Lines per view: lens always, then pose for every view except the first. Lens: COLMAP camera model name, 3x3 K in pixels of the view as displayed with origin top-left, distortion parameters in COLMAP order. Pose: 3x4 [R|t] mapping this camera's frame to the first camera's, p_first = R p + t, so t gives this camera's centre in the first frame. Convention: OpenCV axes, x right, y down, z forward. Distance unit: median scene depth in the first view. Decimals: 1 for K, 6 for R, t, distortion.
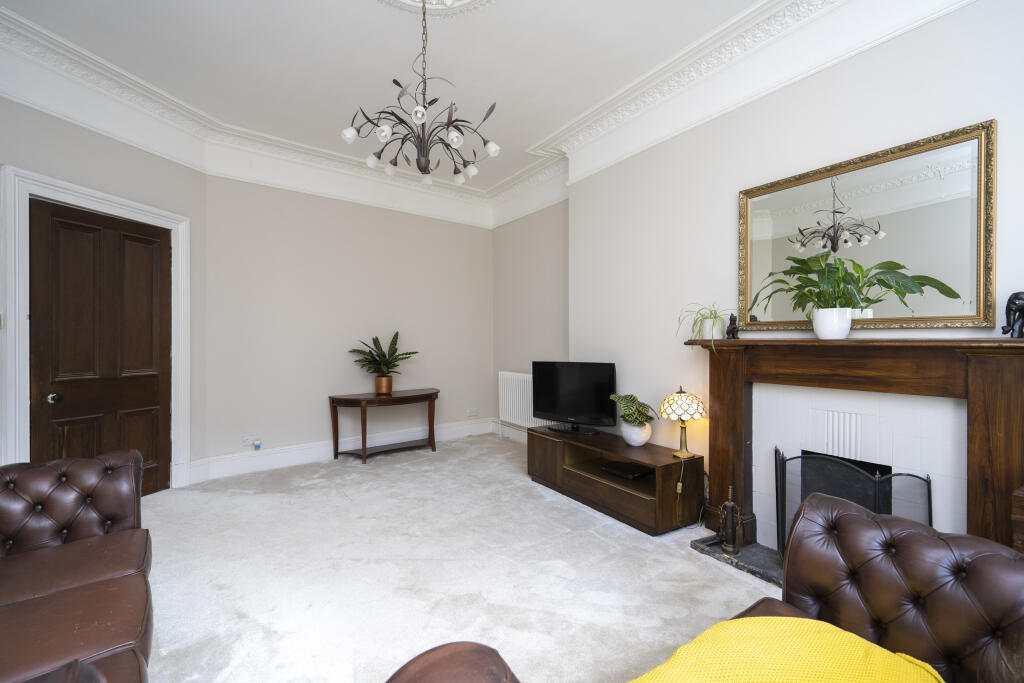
lens RADIAL K [[473.5, 0, 507.7], [0, 473.5, 338.9], [0, 0, 1]] dist [0.000314, -0.000028]
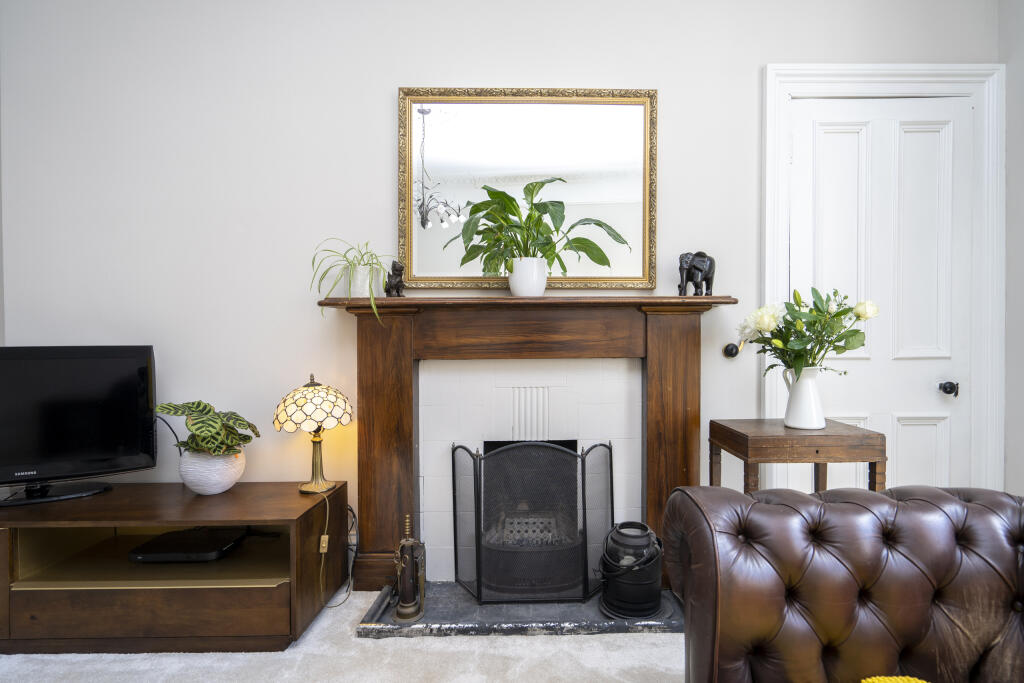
lens RADIAL K [[485.6, 0, 548.5], [0, 485.6, 347.7], [0, 0, 1]] dist [0.000543, -0.000186]
pose [[0.503174, -0.007883, 0.864149, -0.018743], [0.006790, 0.999964, 0.005168, 0.068522], [-0.864159, 0.003268, 0.503209, 0.455750]]
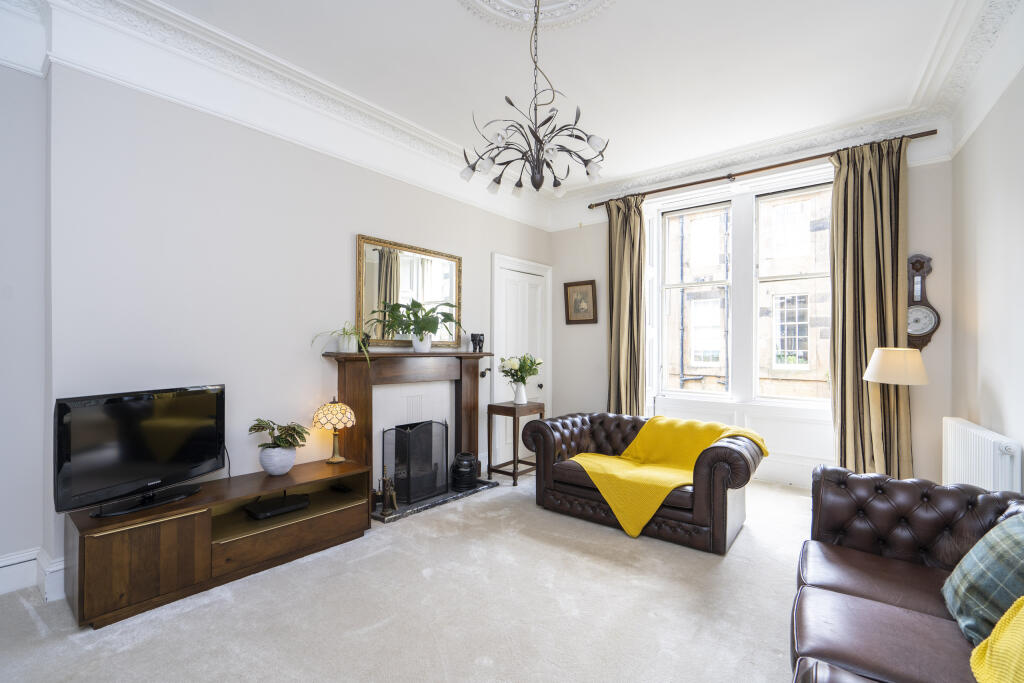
lens RADIAL K [[473.5, 0, 507.7], [0, 473.5, 338.9], [0, 0, 1]] dist [0.000314, -0.000028]
pose [[-0.333460, 0.016582, 0.942619, -0.833625], [-0.006541, 0.999781, -0.019902, -0.013200], [-0.942742, -0.012802, -0.333278, 1.059420]]
